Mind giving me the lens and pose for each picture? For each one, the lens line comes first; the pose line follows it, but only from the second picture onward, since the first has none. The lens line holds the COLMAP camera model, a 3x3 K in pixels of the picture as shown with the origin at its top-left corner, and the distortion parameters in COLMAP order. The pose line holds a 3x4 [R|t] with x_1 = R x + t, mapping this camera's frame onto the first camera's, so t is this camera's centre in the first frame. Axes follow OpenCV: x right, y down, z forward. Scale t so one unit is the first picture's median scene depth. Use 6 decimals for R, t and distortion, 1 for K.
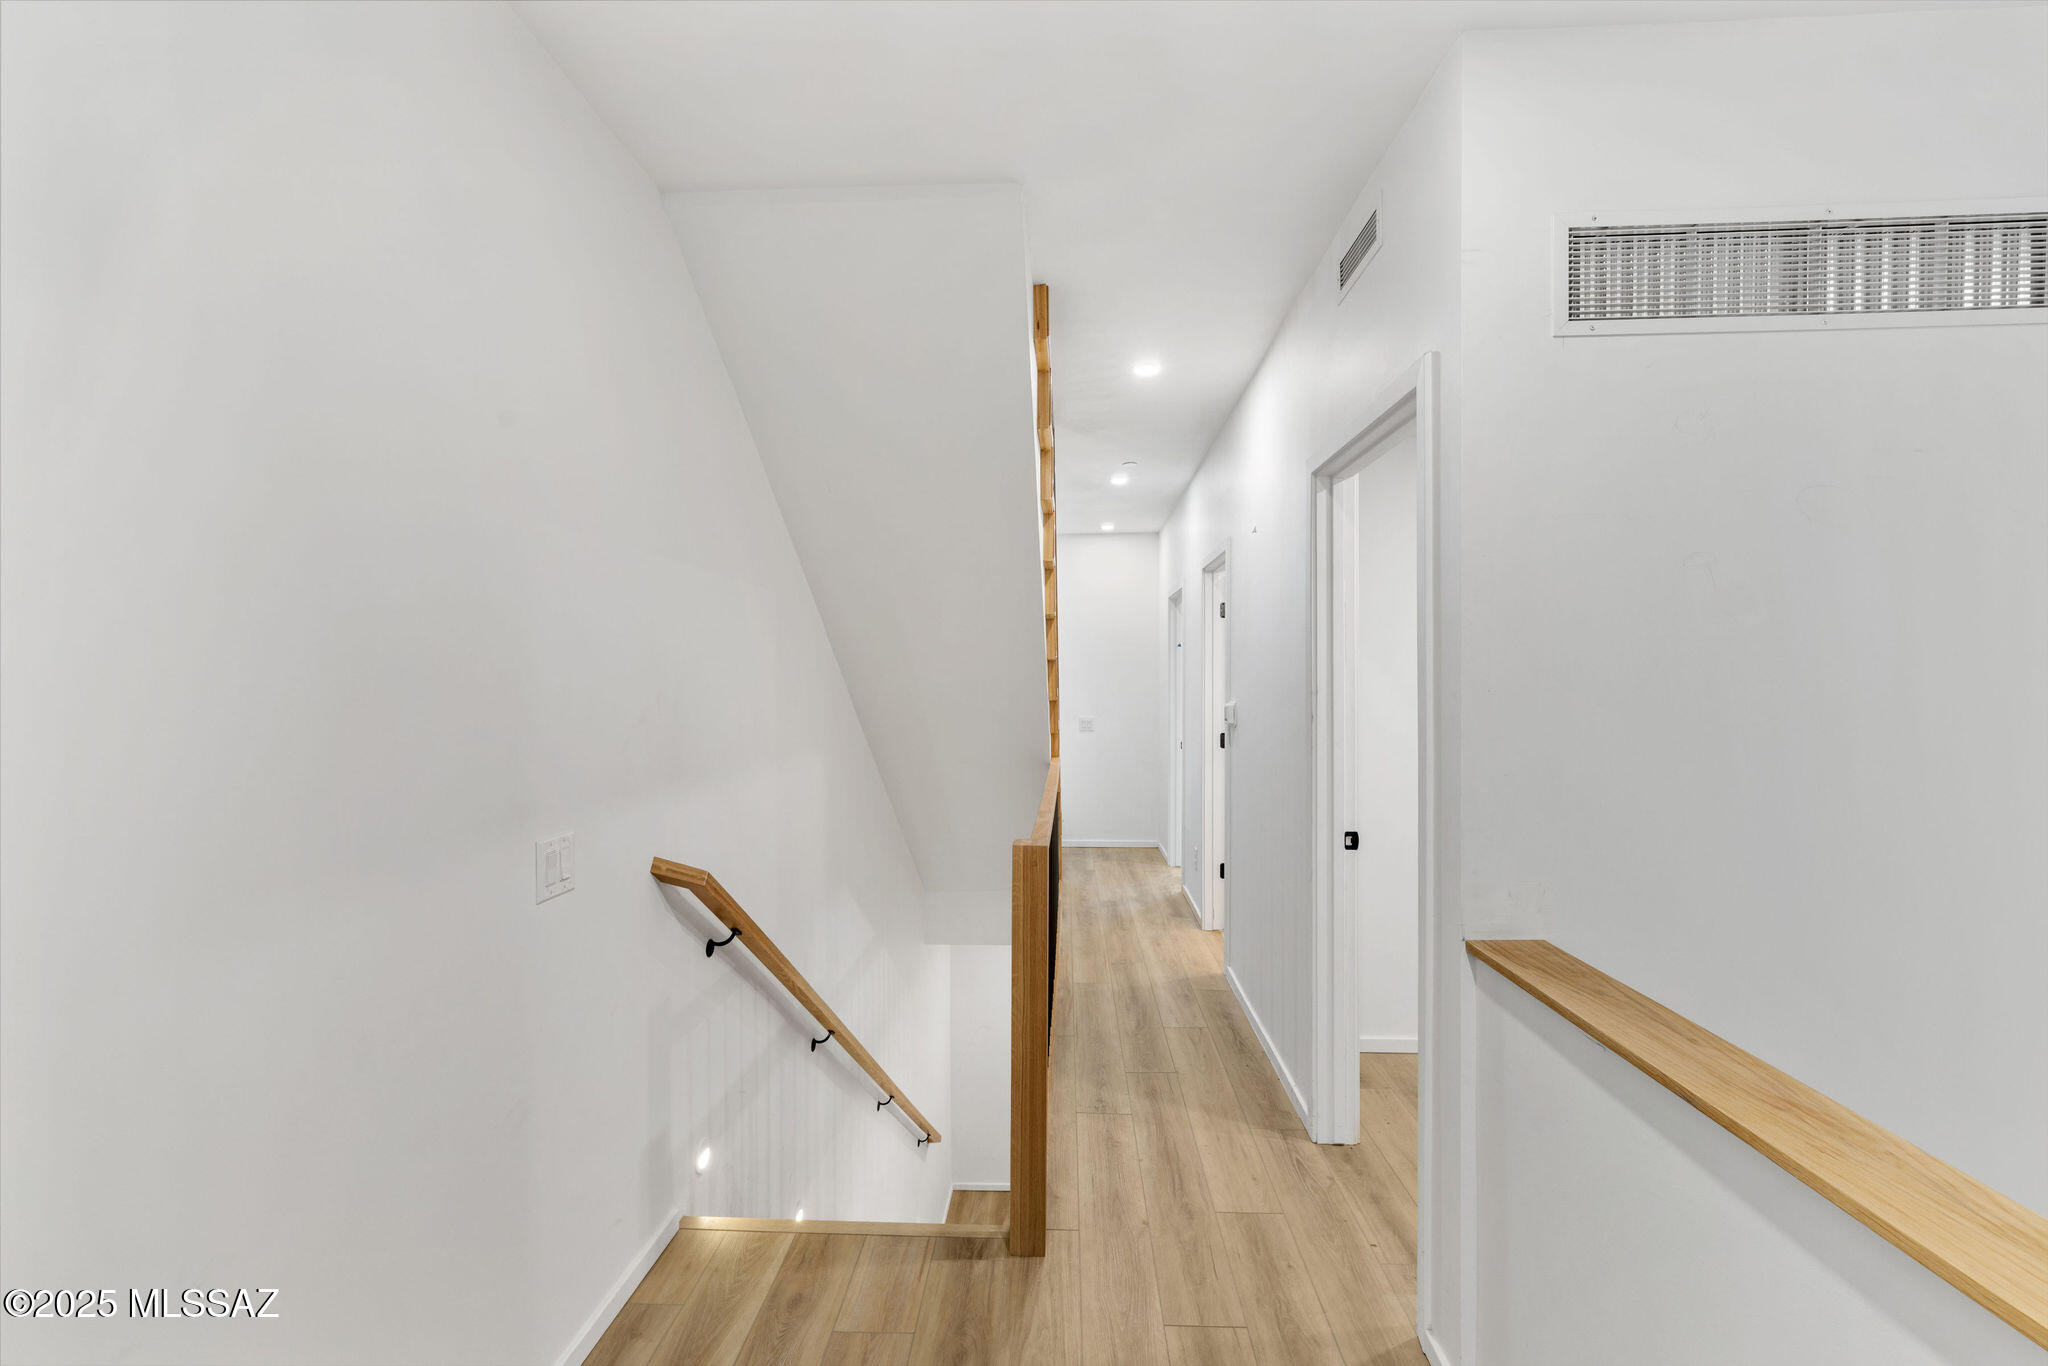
lens RADIAL K [[868.7, 0, 1020.7], [0, 868.7, 681.0], [0, 0, 1]] dist [0.000486, -0.000404]
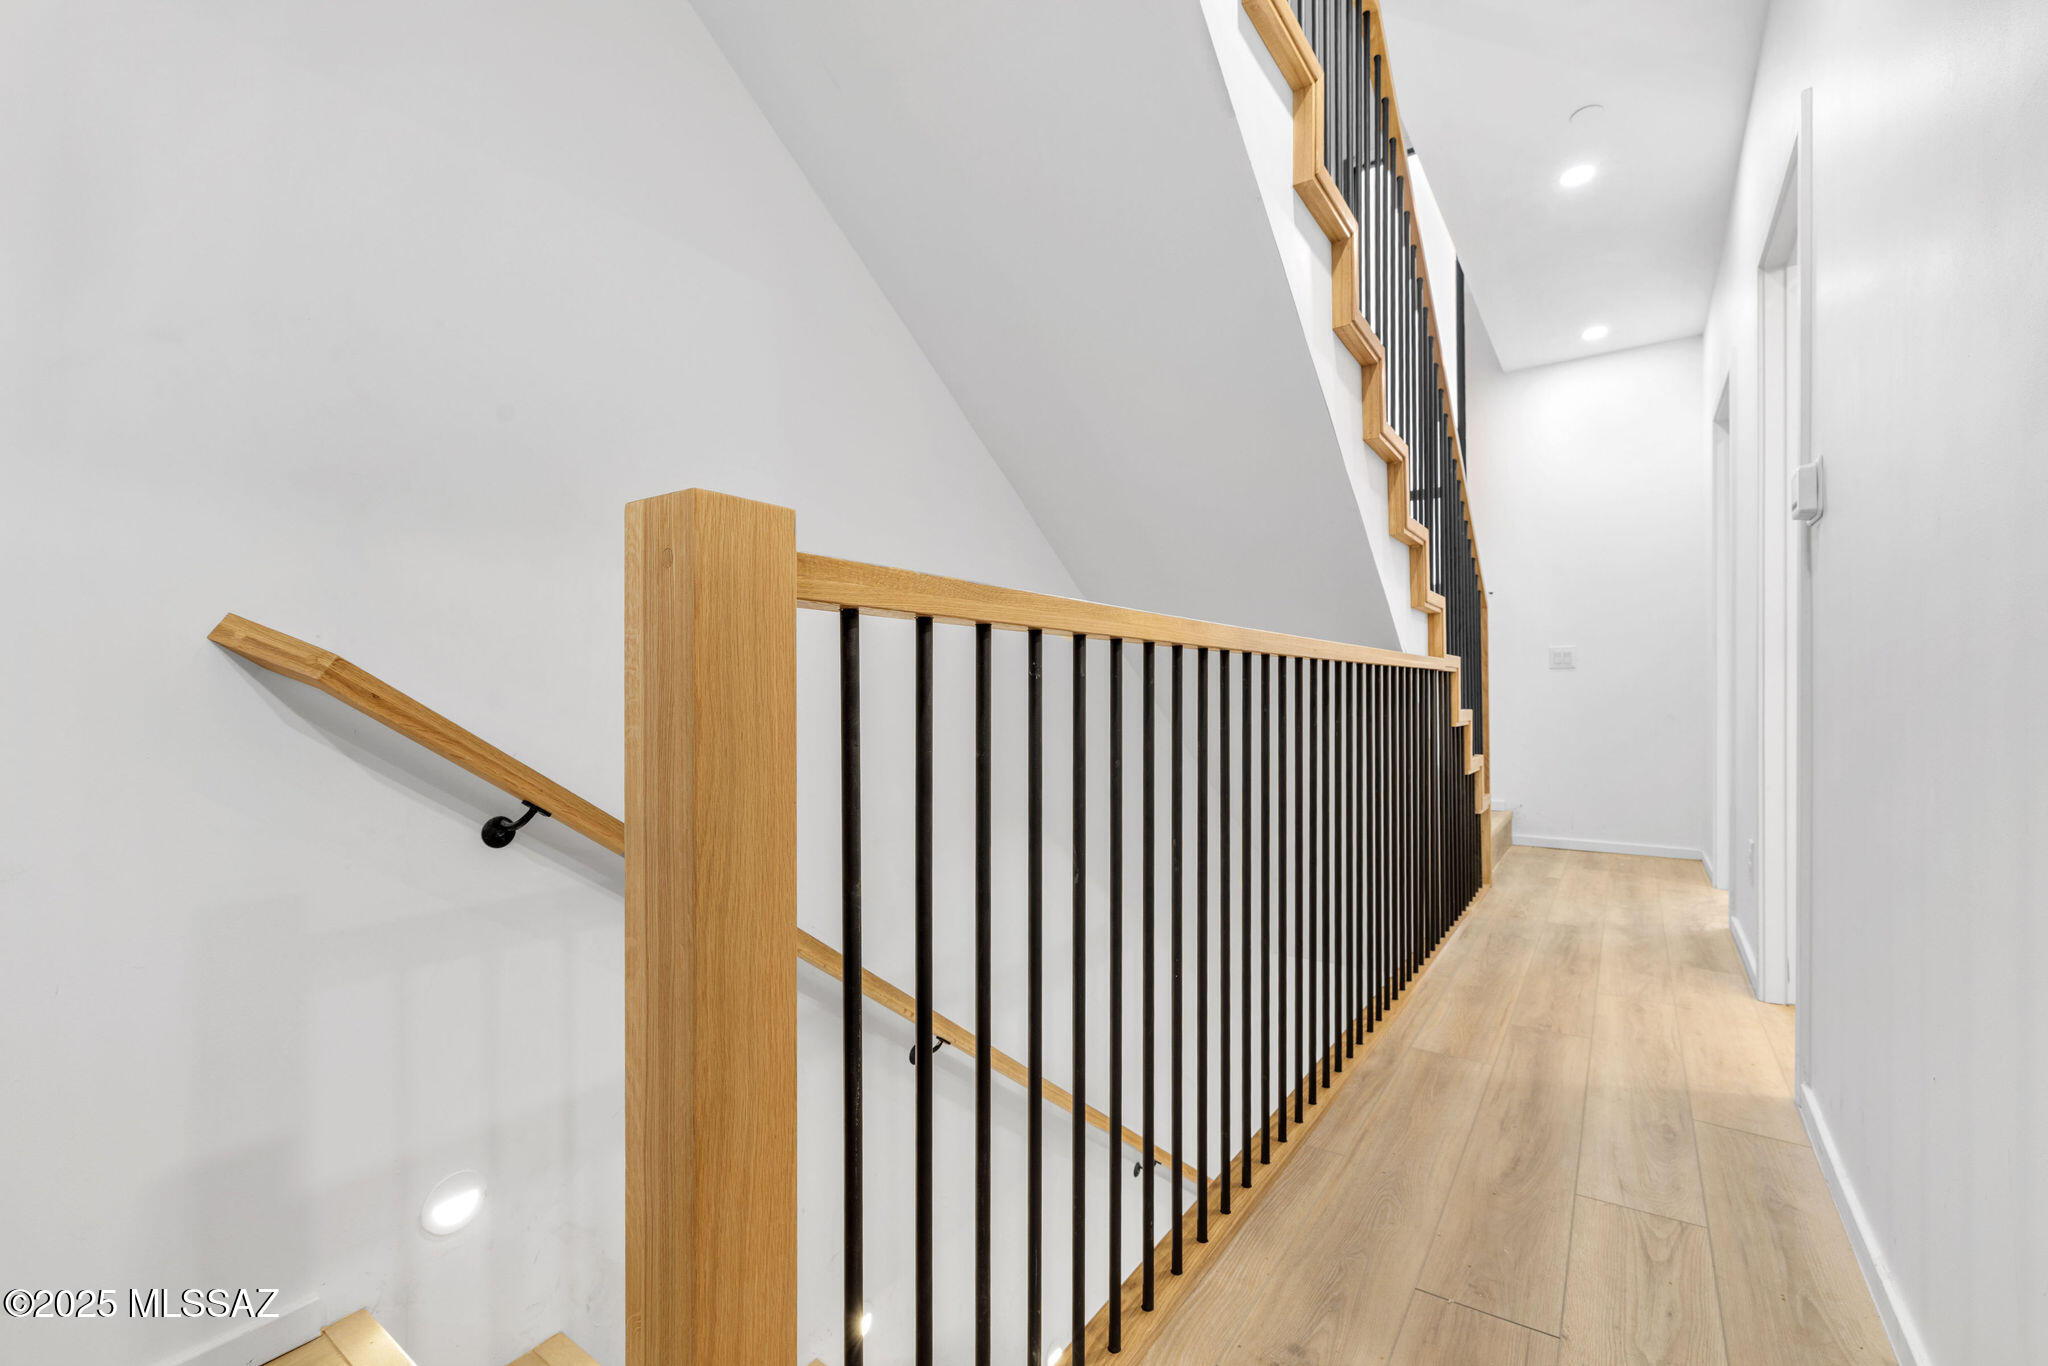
lens RADIAL K [[868.7, 0, 1024.1], [0, 868.7, 691.3], [0, 0, 1]] dist [0.000486, -0.000404]
pose [[0.849542, 0.000752, -0.527520, 0.124811], [-0.000444, 1.000000, 0.000710, 0.120188], [0.527521, -0.000369, 0.849542, 0.390680]]
